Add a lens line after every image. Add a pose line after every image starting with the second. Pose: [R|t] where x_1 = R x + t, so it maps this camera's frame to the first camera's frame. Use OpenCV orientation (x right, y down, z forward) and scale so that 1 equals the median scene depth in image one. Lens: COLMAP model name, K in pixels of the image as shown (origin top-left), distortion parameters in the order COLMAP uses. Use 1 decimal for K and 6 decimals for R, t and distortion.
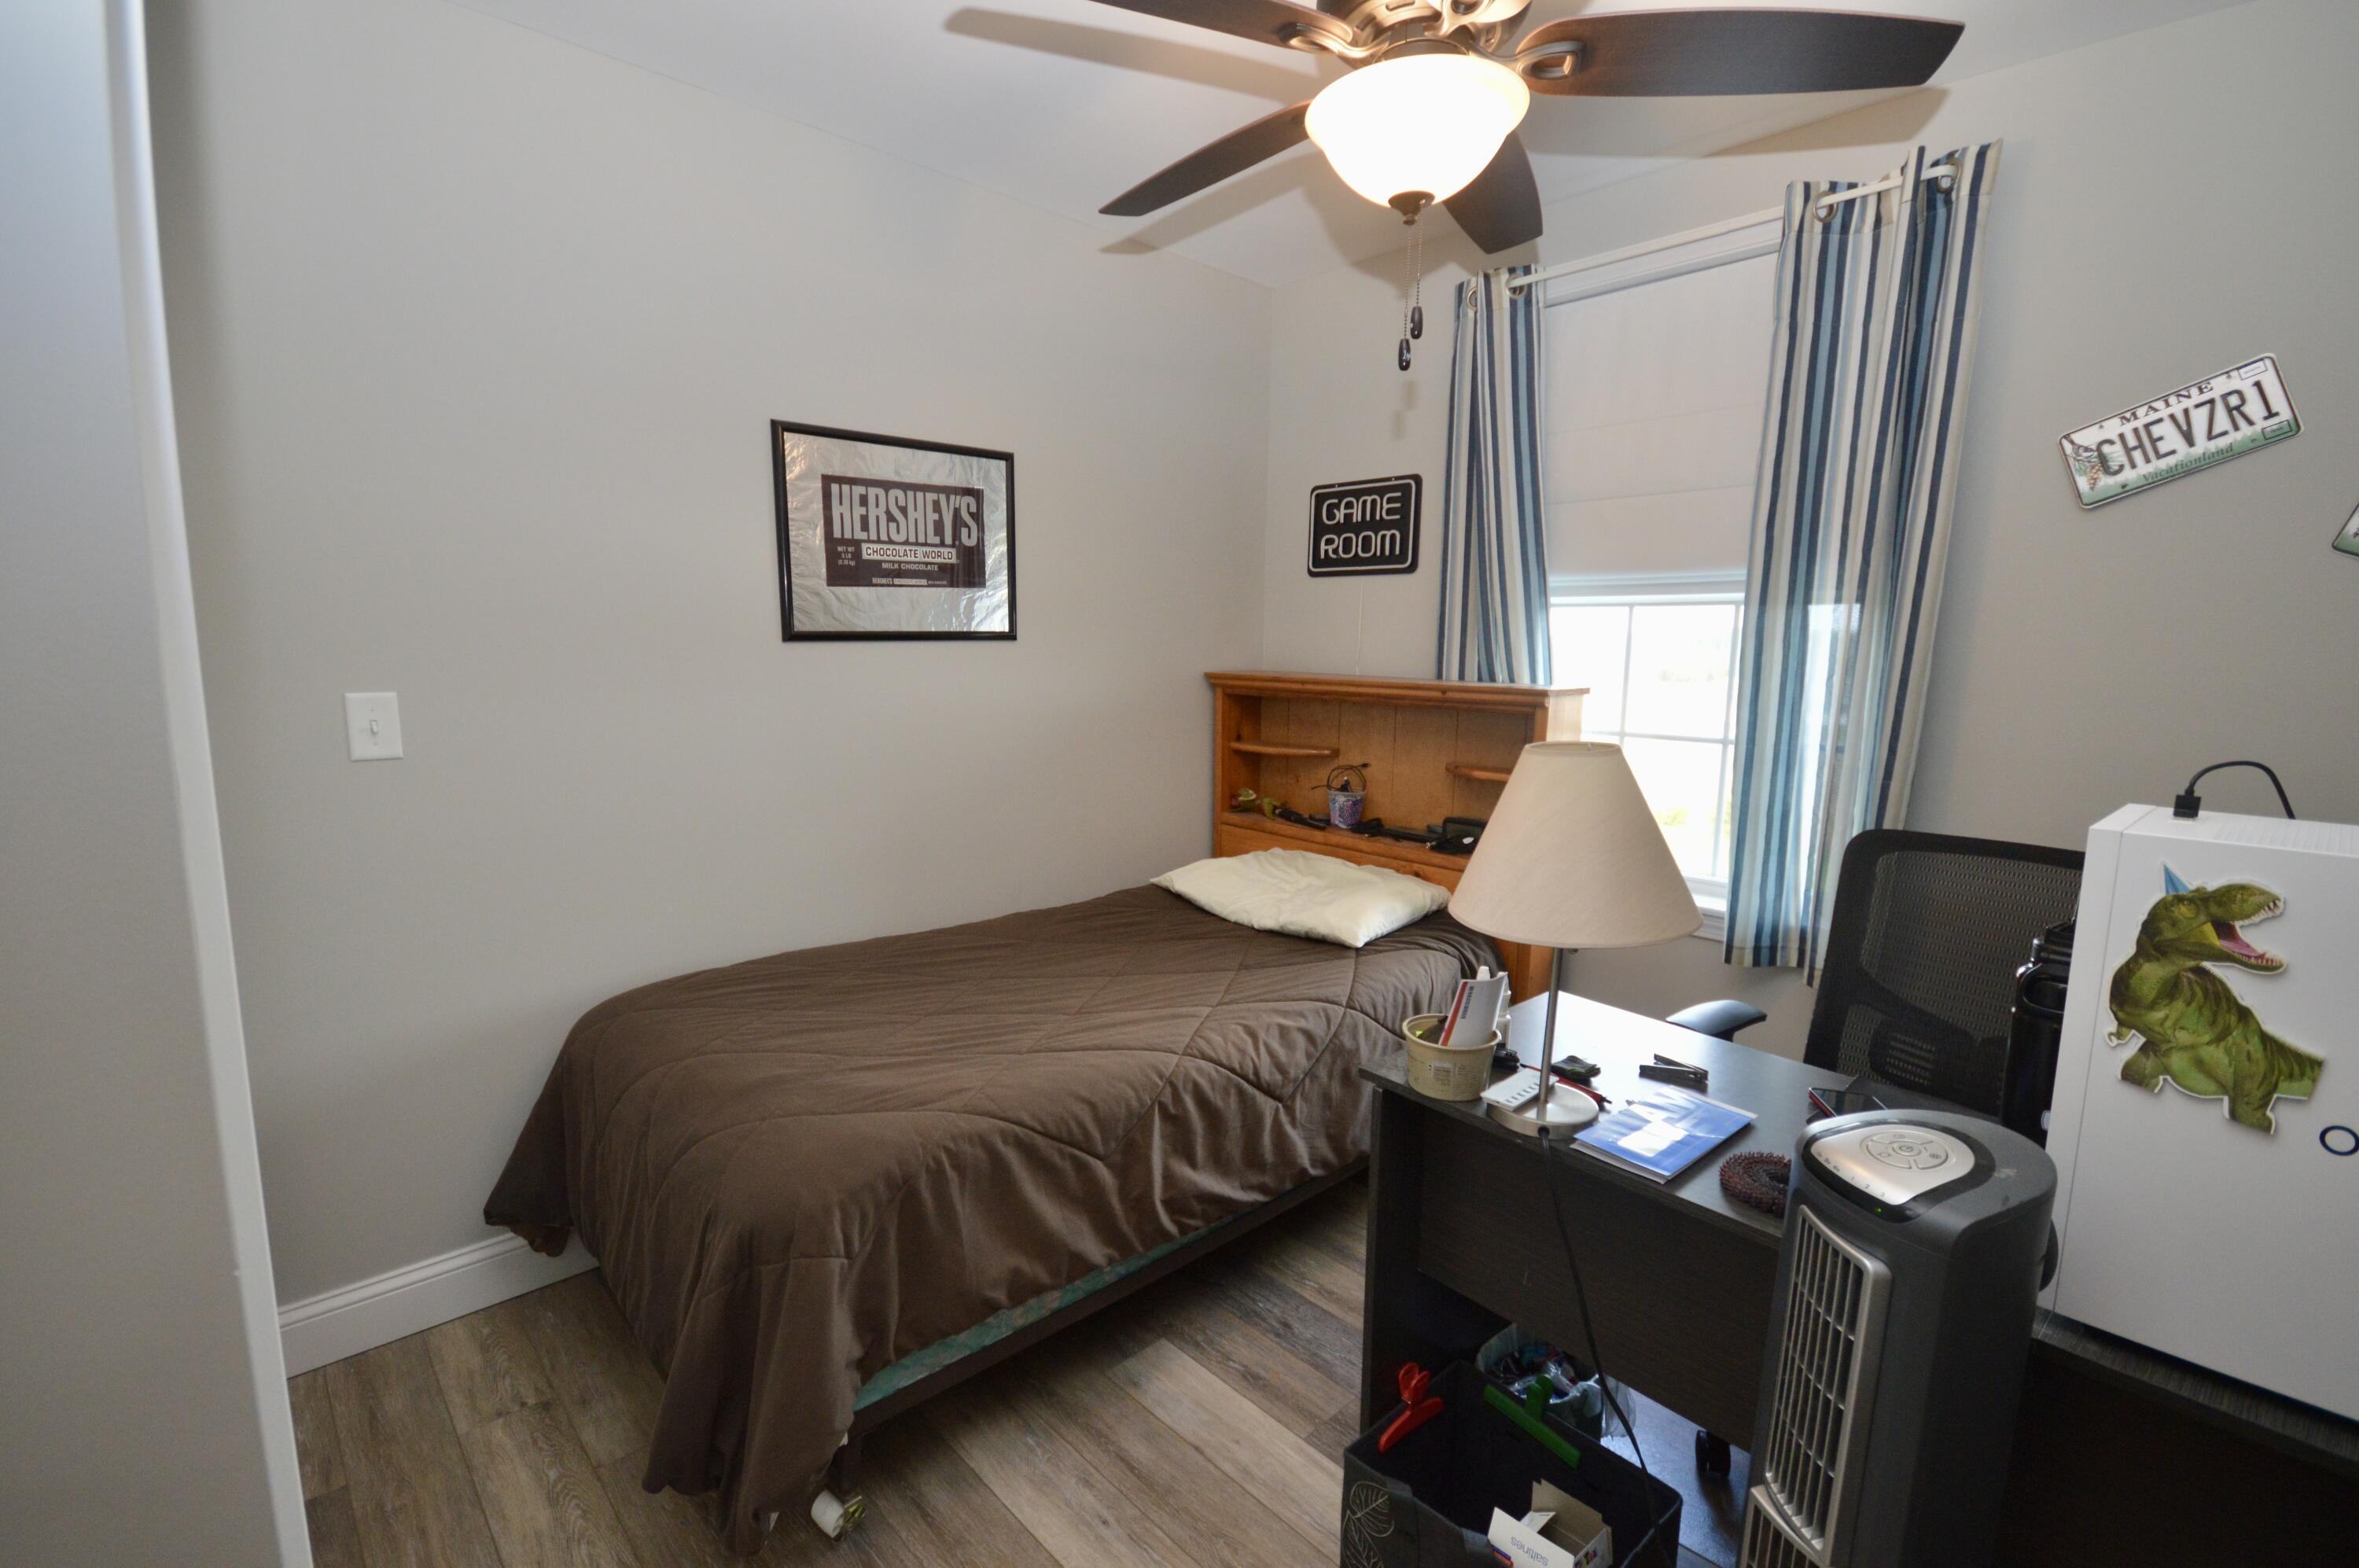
lens RADIAL K [[1049.8, 0, 1171.6], [0, 1049.8, 793.0], [0, 0, 1]] dist [0.015181, -0.014656]
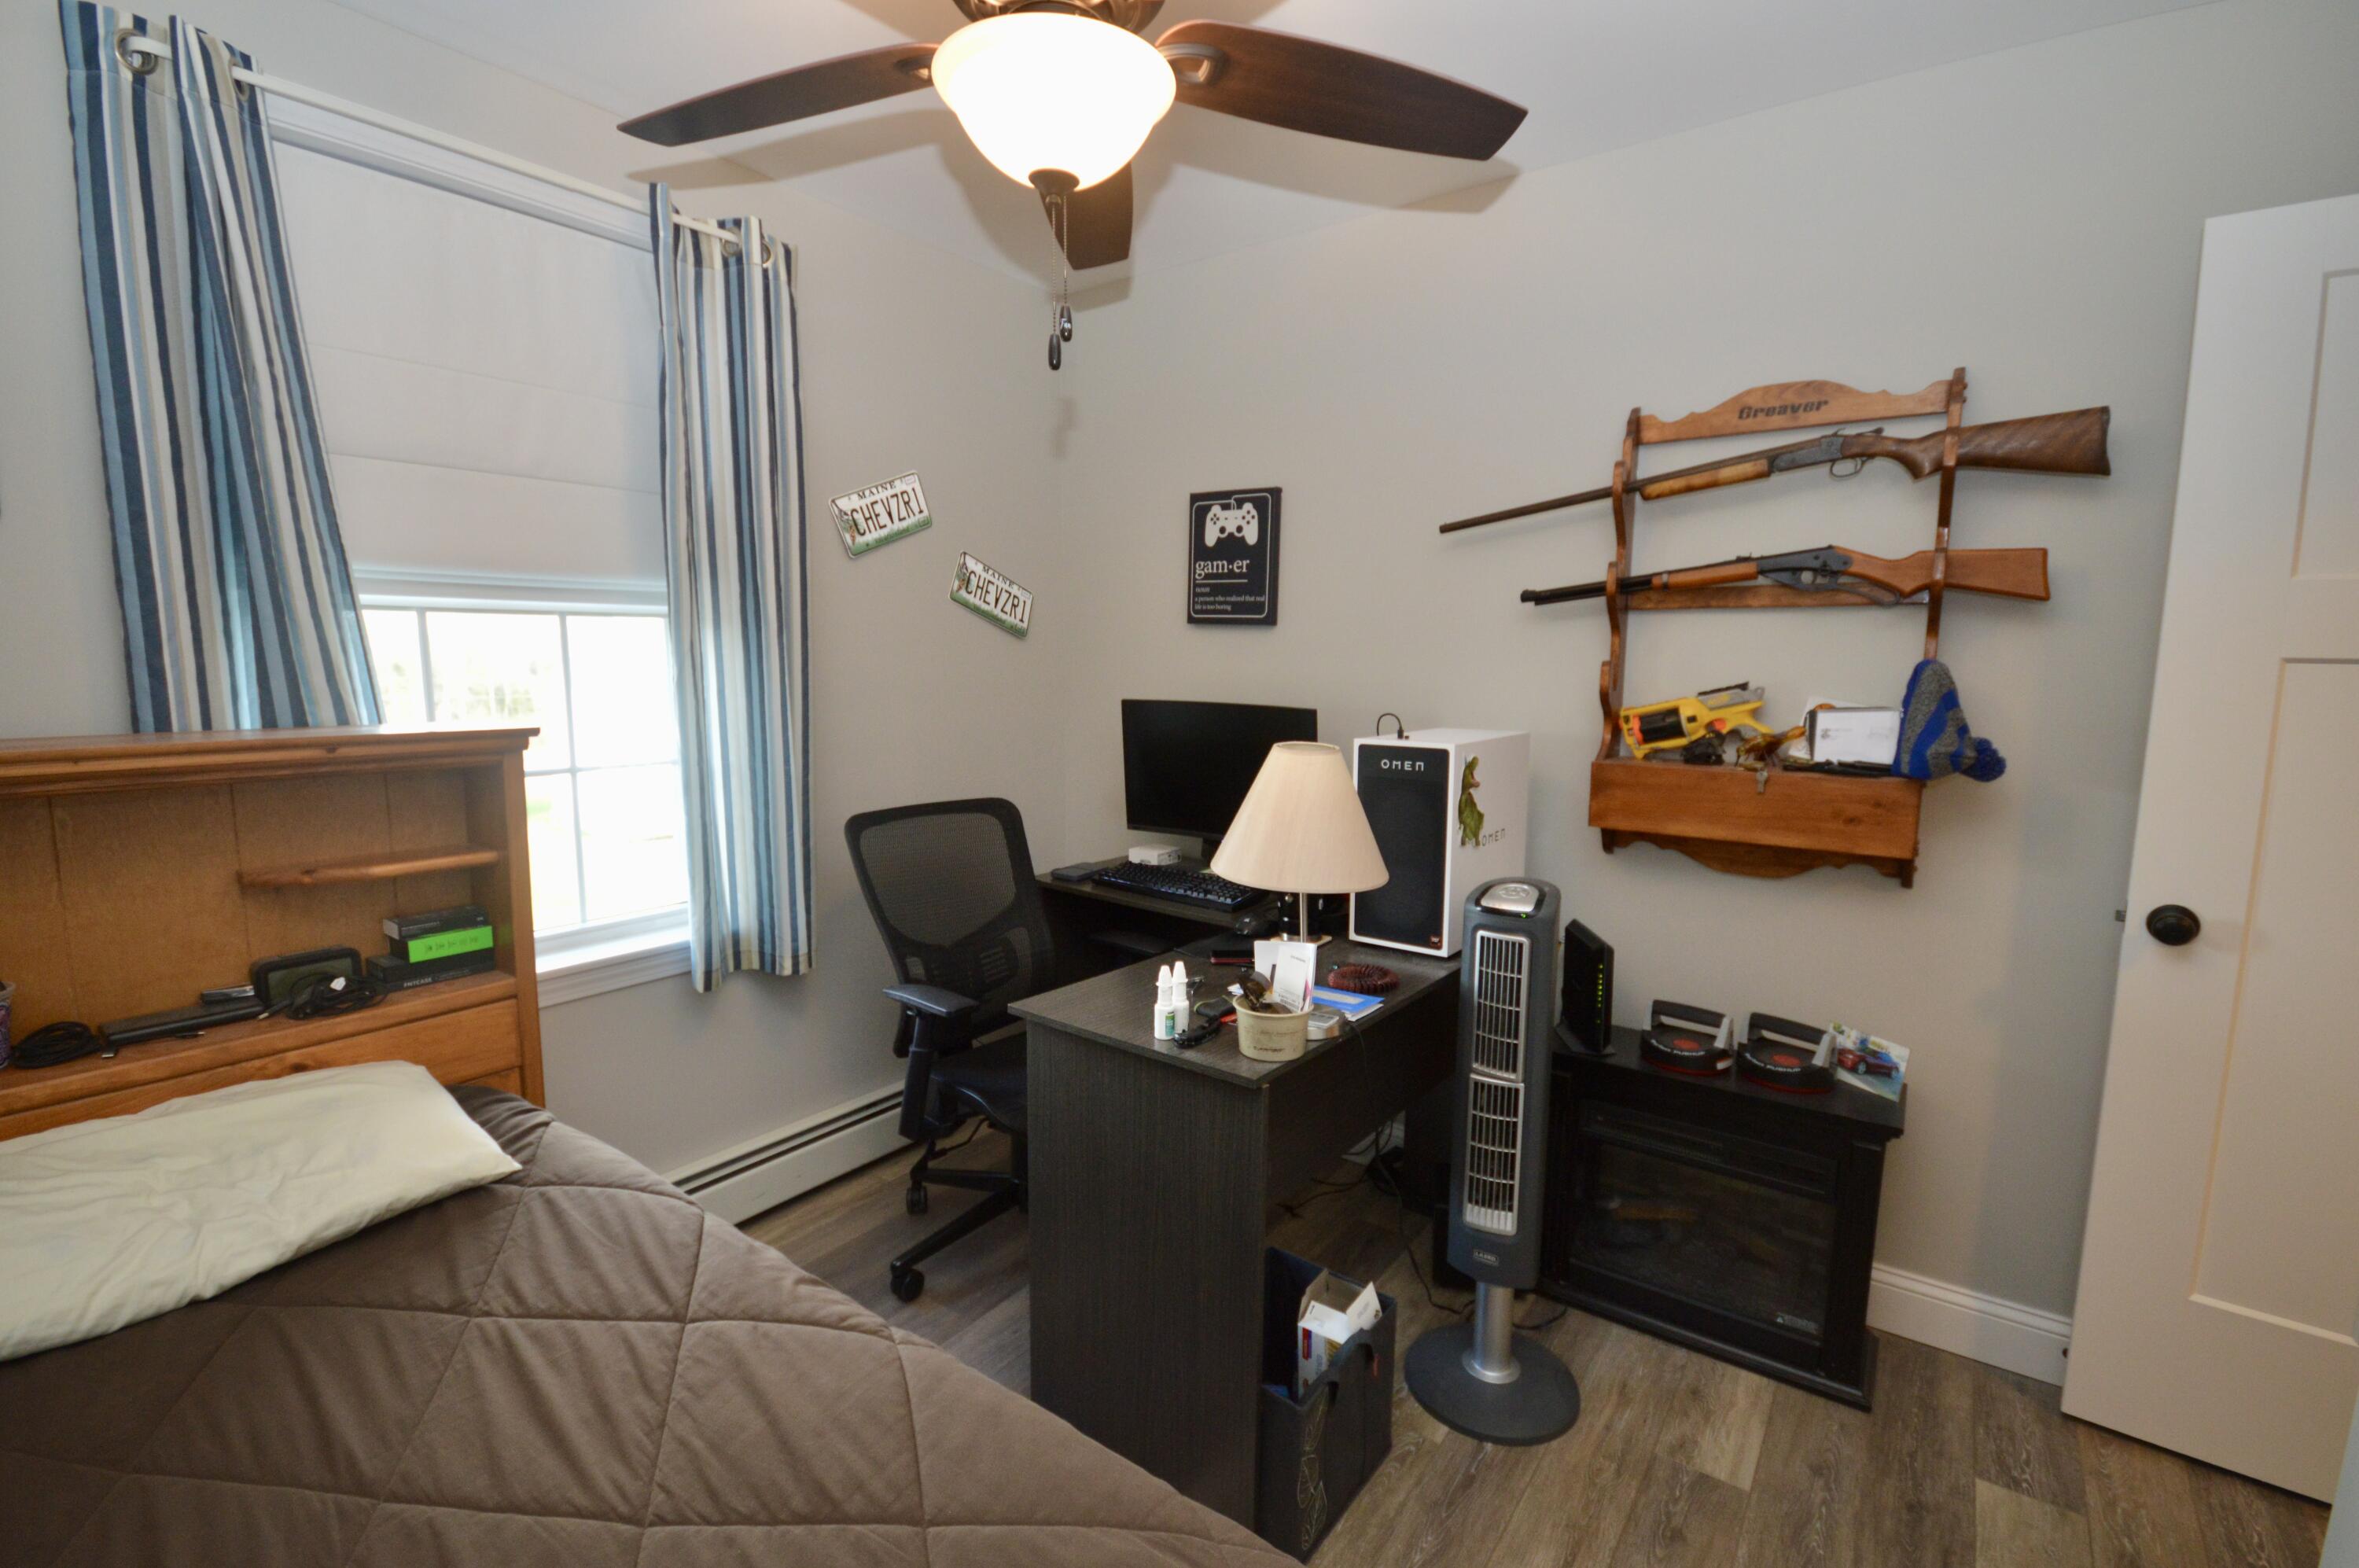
lens RADIAL K [[1049.8, 0, 1171.6], [0, 1049.8, 793.0], [0, 0, 1]] dist [0.015181, -0.014656]
pose [[-0.184260, -0.140521, 0.972781, -0.576379], [0.135326, 0.976674, 0.166716, -0.147372], [-0.973517, 0.162362, -0.160946, 0.882316]]
